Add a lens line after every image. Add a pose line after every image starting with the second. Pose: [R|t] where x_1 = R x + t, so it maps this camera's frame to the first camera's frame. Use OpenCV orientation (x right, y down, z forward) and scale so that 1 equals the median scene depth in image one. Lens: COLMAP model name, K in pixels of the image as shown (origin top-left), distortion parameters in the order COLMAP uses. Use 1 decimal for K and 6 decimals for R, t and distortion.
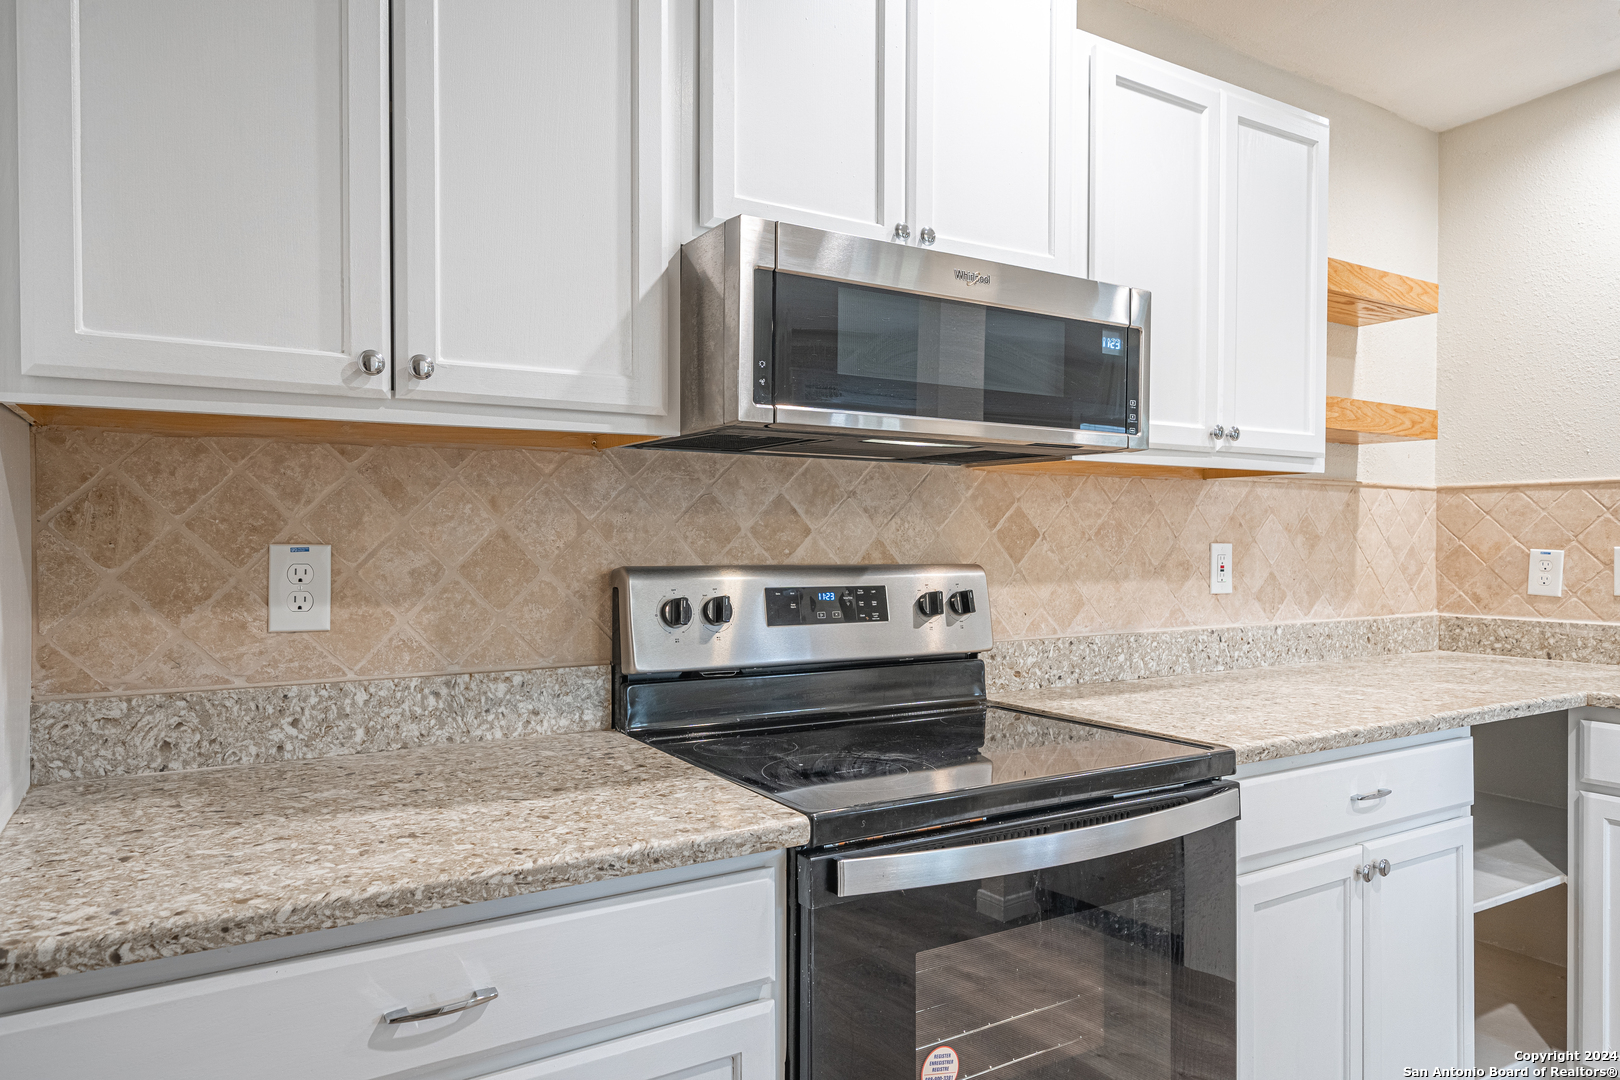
lens RADIAL K [[1017.8, 0, 804.3], [0, 1017.8, 552.7], [0, 0, 1]] dist [0.002939, 0.001151]
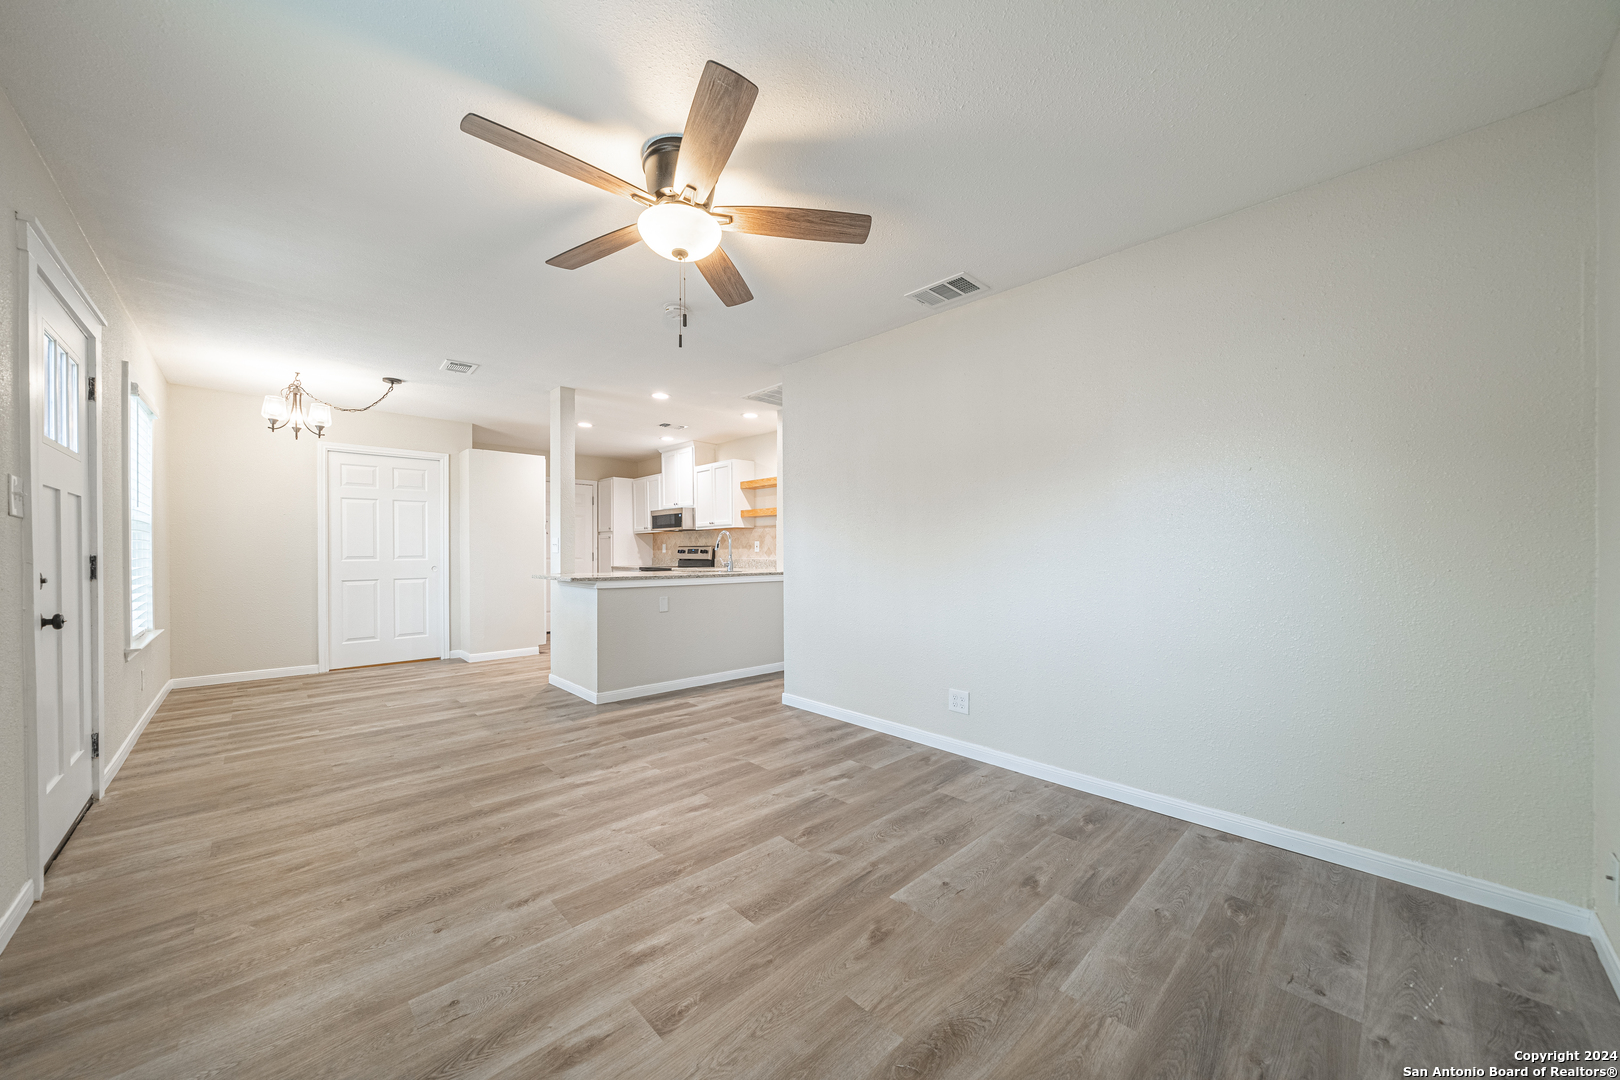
lens RADIAL K [[579.9, 0, 802.9], [0, 579.9, 553.1], [0, 0, 1]] dist [-0.000896, -0.000050]
pose [[0.220231, -0.001152, -0.975447, 4.722236], [-0.006181, 0.999978, -0.002577, 0.078024], [0.975428, 0.006597, 0.220219, 0.954692]]
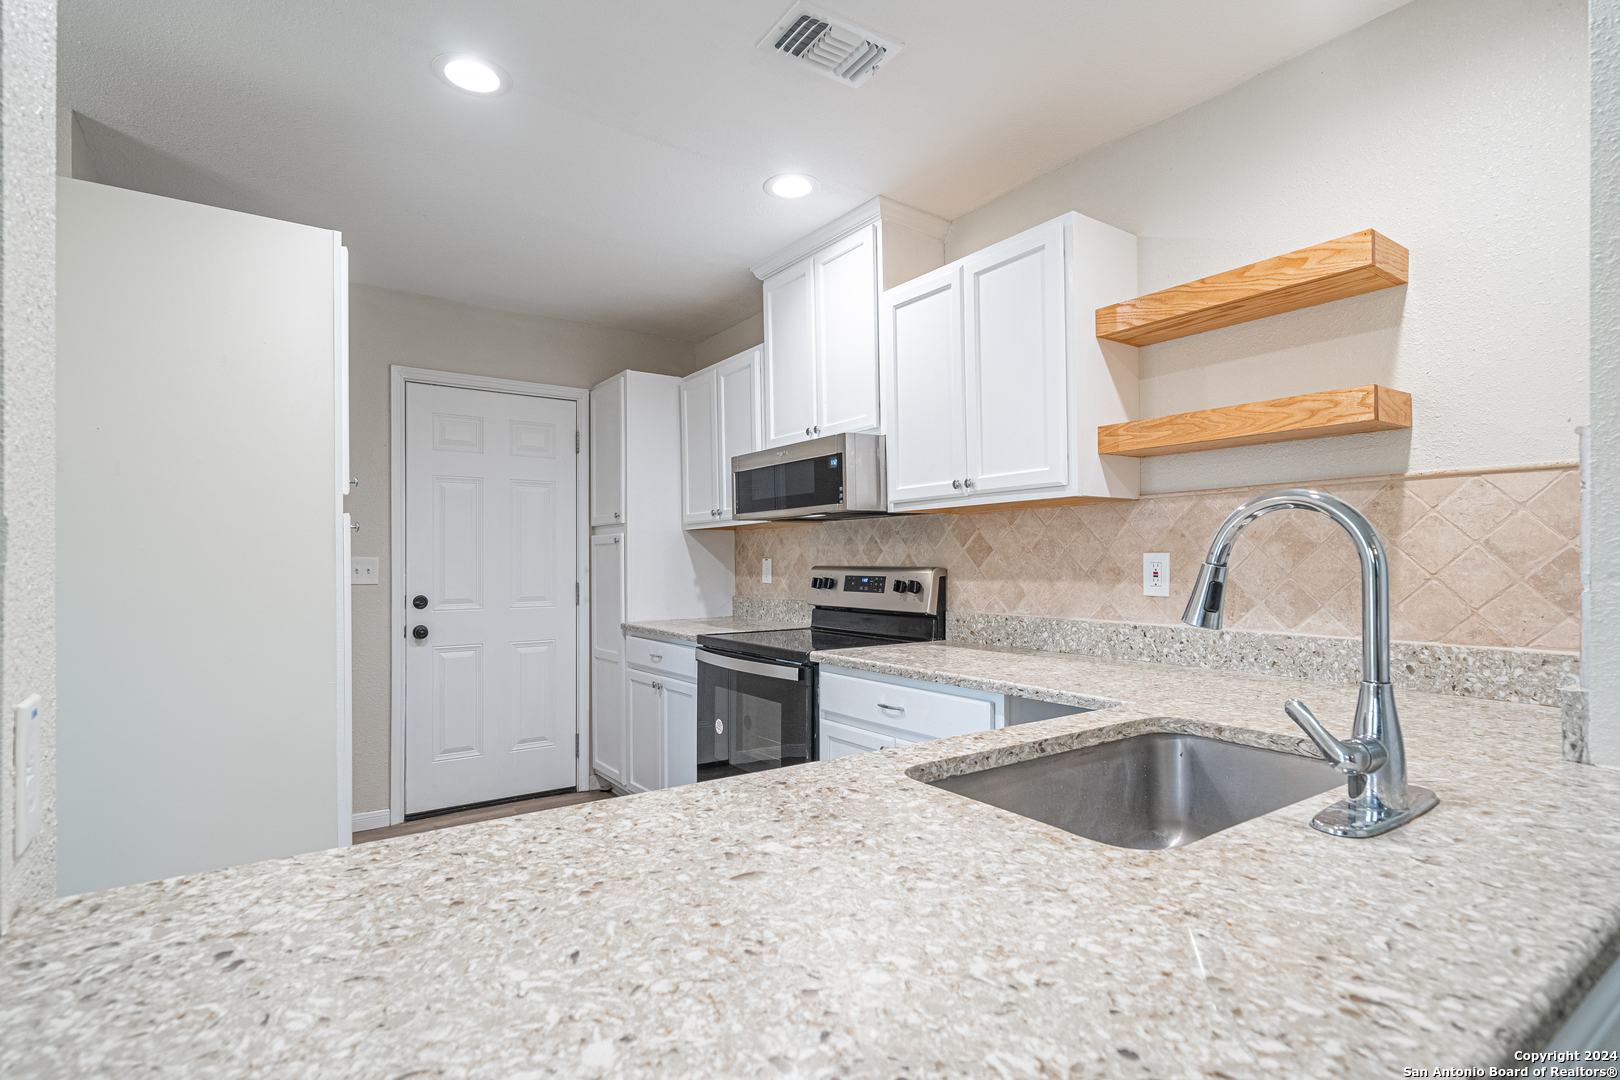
lens RADIAL K [[797.1, 0, 808.5], [0, 797.1, 550.1], [0, 0, 1]] dist [0.000141, -0.000015]
pose [[0.076333, -0.014708, -0.996974, 1.982174], [-0.002524, 0.999885, -0.014944, 0.003555], [0.997079, 0.003657, 0.076287, 0.828971]]
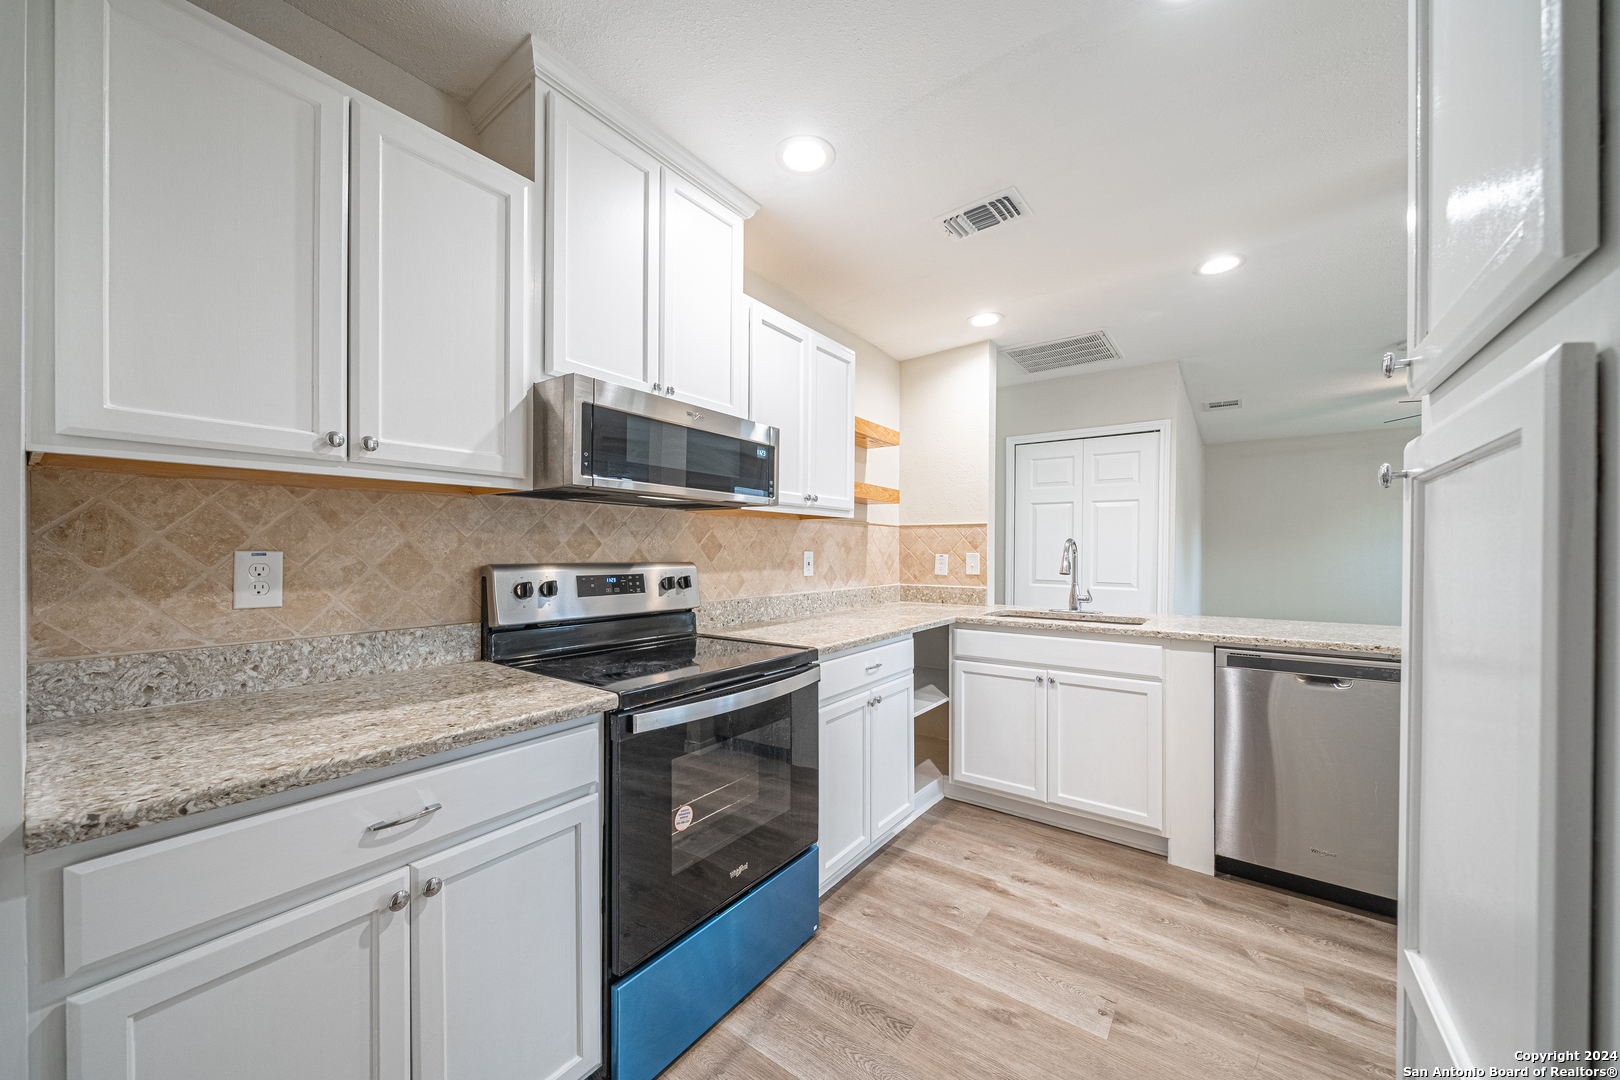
lens RADIAL K [[579.9, 0, 802.9], [0, 579.9, 553.1], [0, 0, 1]] dist [-0.000896, -0.000050]
pose [[0.924709, 0.000465, 0.380675, -0.063147], [0.001759, 0.999983, -0.005494, 0.001005], [-0.380671, 0.005750, 0.924693, -0.101441]]
